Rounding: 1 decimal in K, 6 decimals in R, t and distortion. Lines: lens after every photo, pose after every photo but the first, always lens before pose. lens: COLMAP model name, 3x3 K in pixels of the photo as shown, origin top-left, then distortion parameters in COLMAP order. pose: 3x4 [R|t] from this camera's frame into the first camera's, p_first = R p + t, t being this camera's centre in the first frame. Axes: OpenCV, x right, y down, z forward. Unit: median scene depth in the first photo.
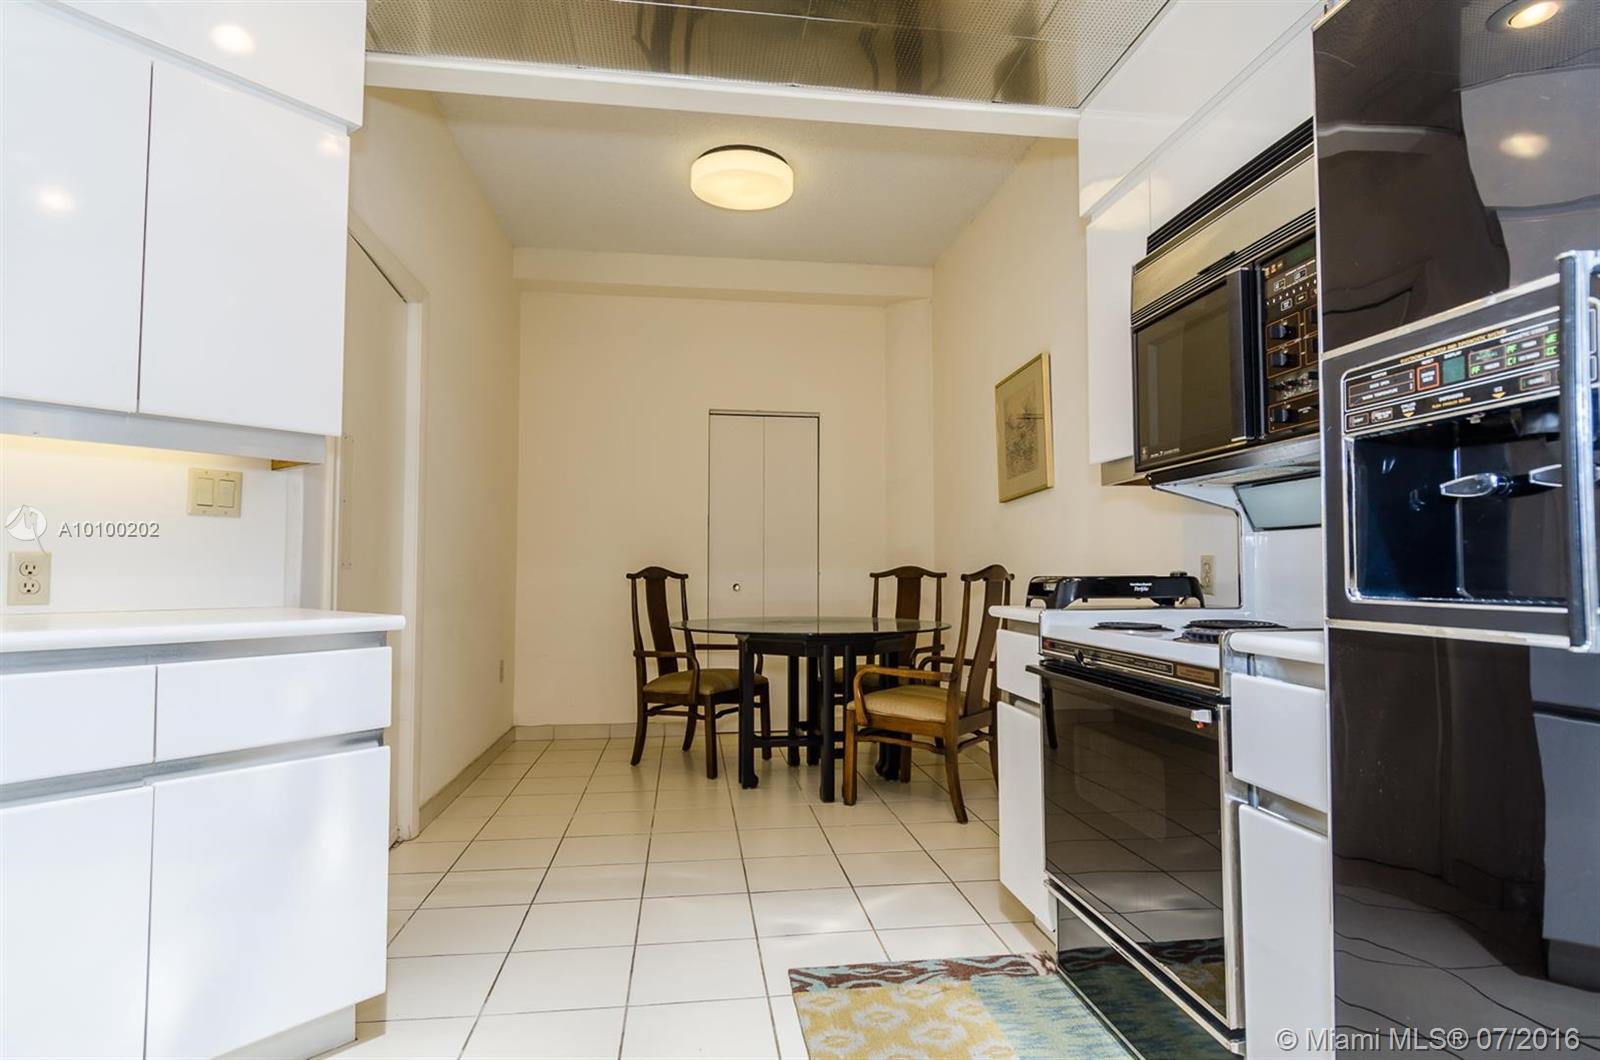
lens RADIAL K [[854.9, 0, 798.3], [0, 854.9, 528.4], [0, 0, 1]] dist [0.013054, -0.013890]
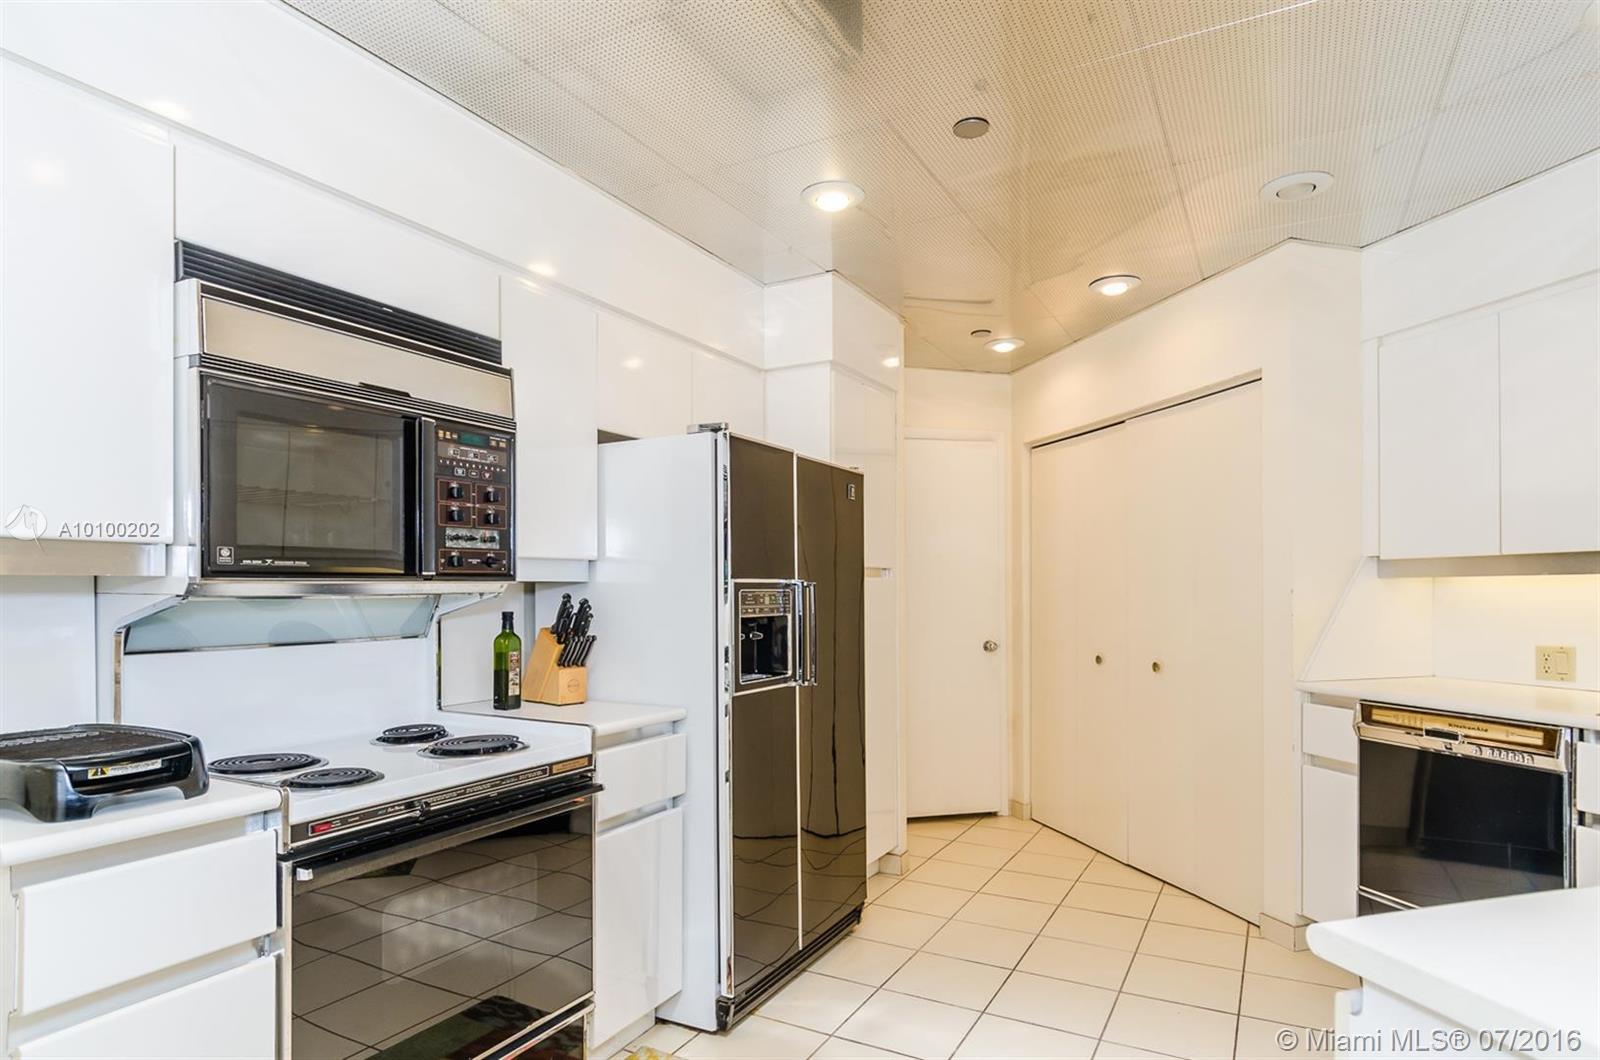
lens RADIAL K [[854.9, 0, 814.5], [0, 854.9, 581.9], [0, 0, 1]] dist [0.013054, -0.013890]
pose [[-0.814107, 0.009643, 0.580635, -0.569518], [-0.024738, 0.998379, -0.051267, -0.051604], [-0.580188, -0.056101, -0.812548, 1.711011]]
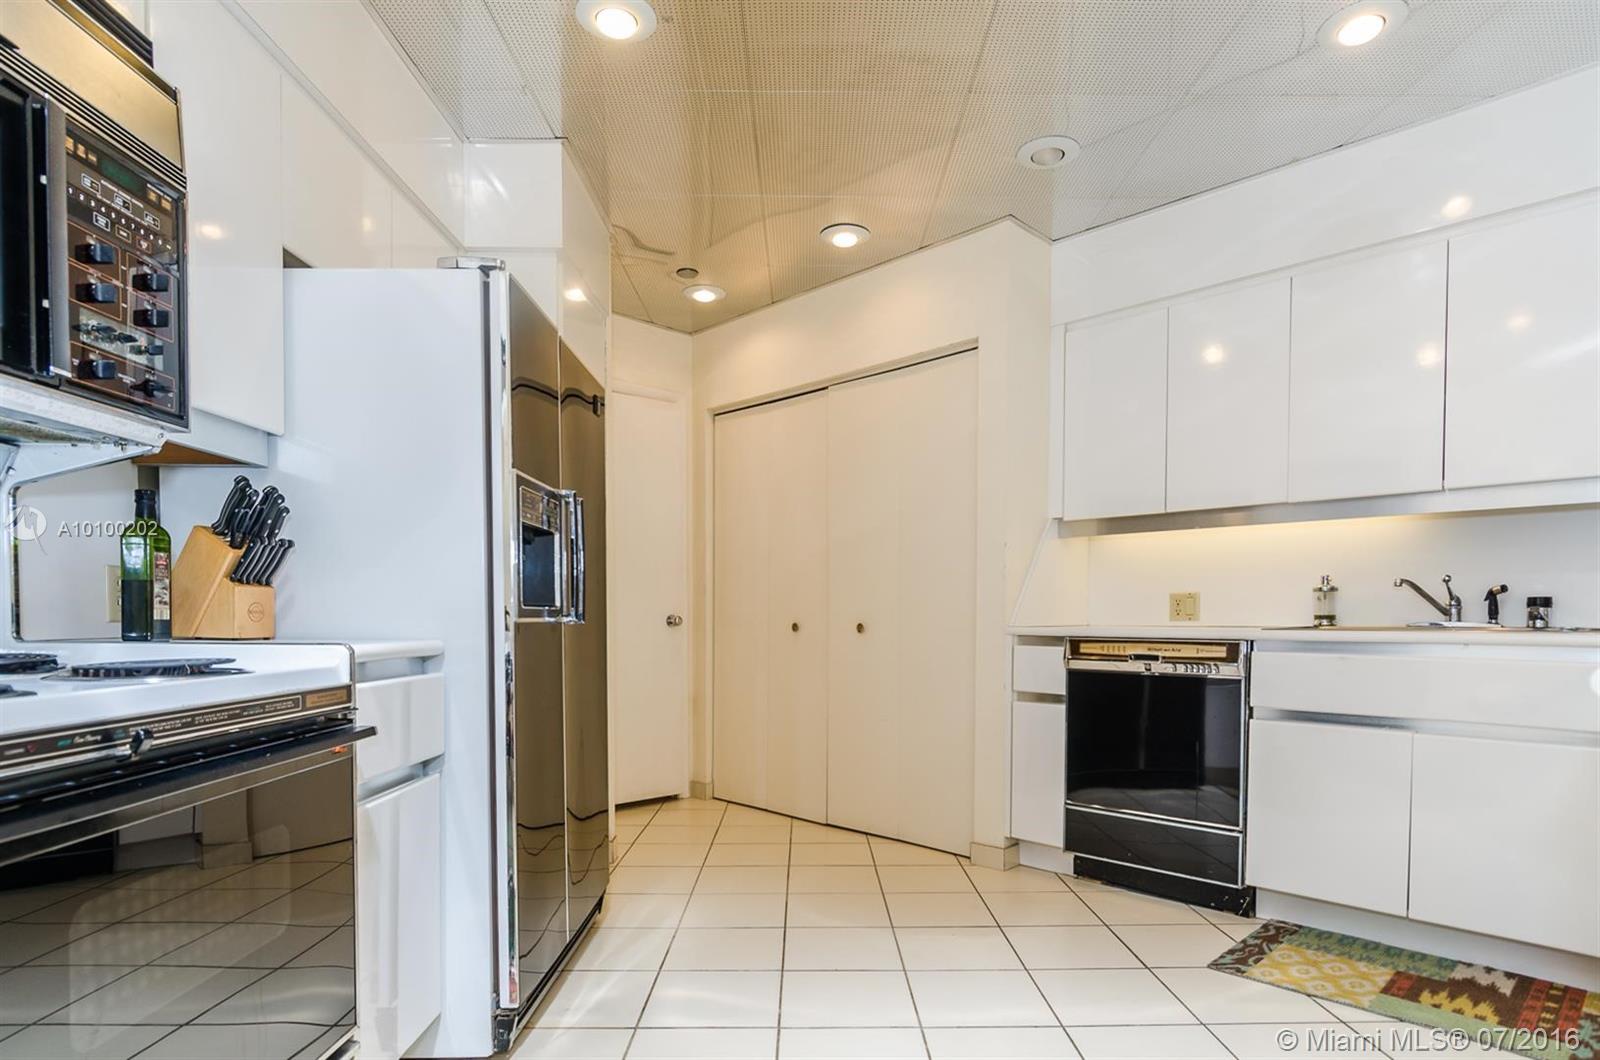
lens RADIAL K [[854.9, 0, 806.6], [0, 854.9, 635.1], [0, 0, 1]] dist [0.013054, -0.013890]
pose [[-0.992313, -0.005888, 0.123611, -0.131096], [-0.008950, 0.999666, -0.024233, 0.110167], [-0.123427, -0.025153, -0.992035, 1.660824]]
